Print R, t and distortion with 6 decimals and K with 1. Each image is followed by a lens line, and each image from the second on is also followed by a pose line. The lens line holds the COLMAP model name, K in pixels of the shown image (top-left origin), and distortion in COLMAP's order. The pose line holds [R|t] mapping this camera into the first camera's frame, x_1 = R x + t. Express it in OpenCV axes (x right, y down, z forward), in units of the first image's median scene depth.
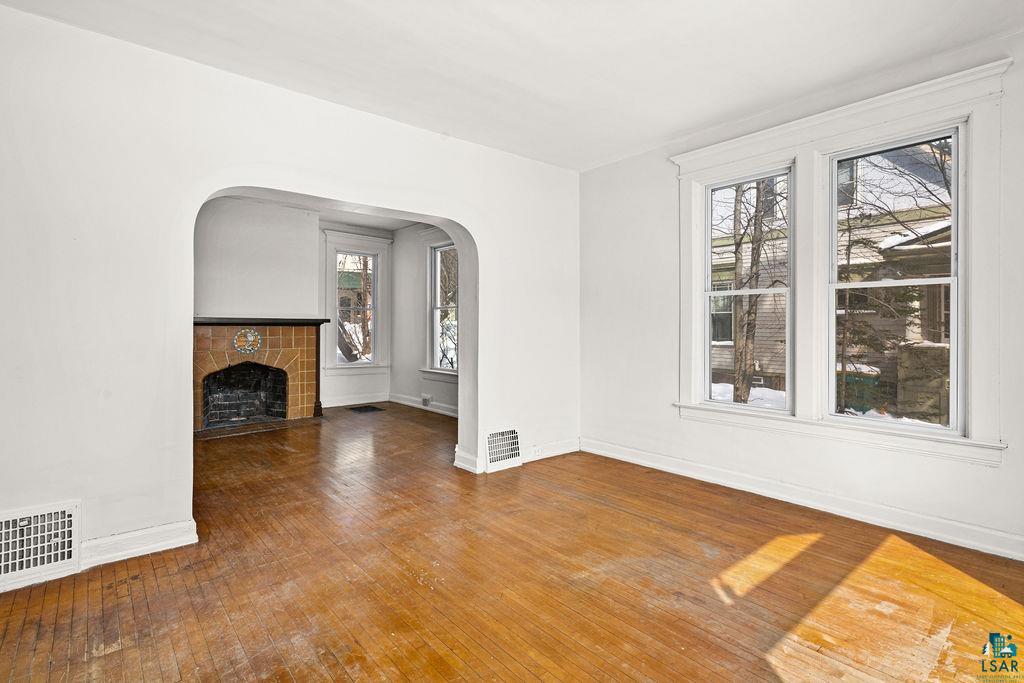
lens RADIAL K [[494.9, 0, 507.1], [0, 494.9, 332.8], [0, 0, 1]] dist [0.006818, 0.000779]
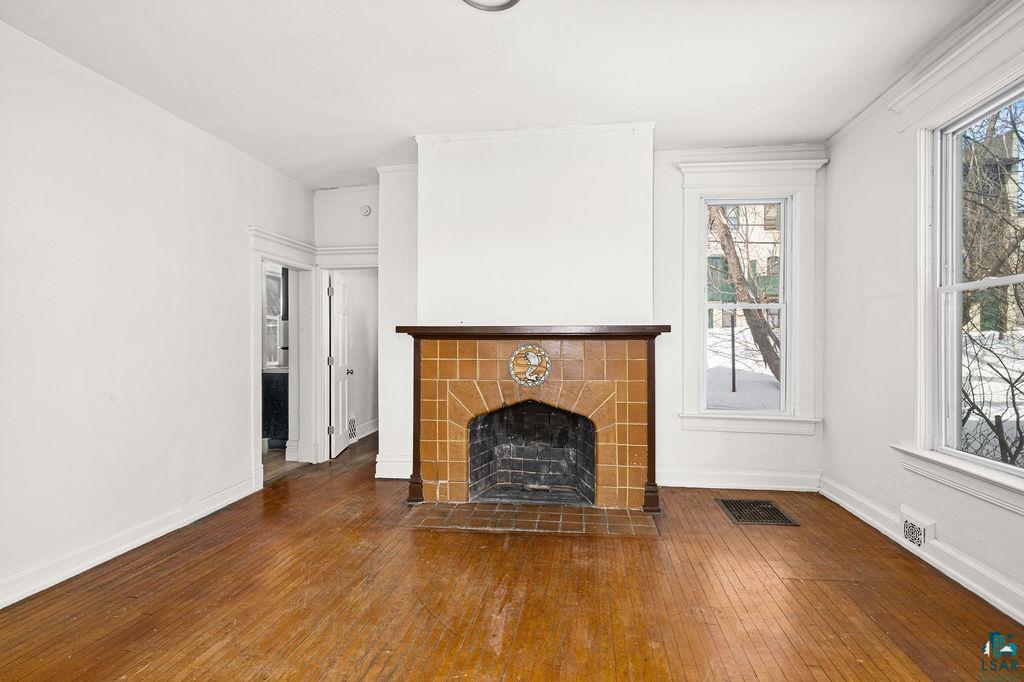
lens RADIAL K [[494.9, 0, 510.9], [0, 494.9, 343.4], [0, 0, 1]] dist [0.006818, 0.000779]
pose [[0.656976, -0.001930, -0.753909, -0.085370], [-0.006365, 0.999947, -0.008107, -0.004283], [0.753885, 0.010125, 0.656929, 0.554925]]
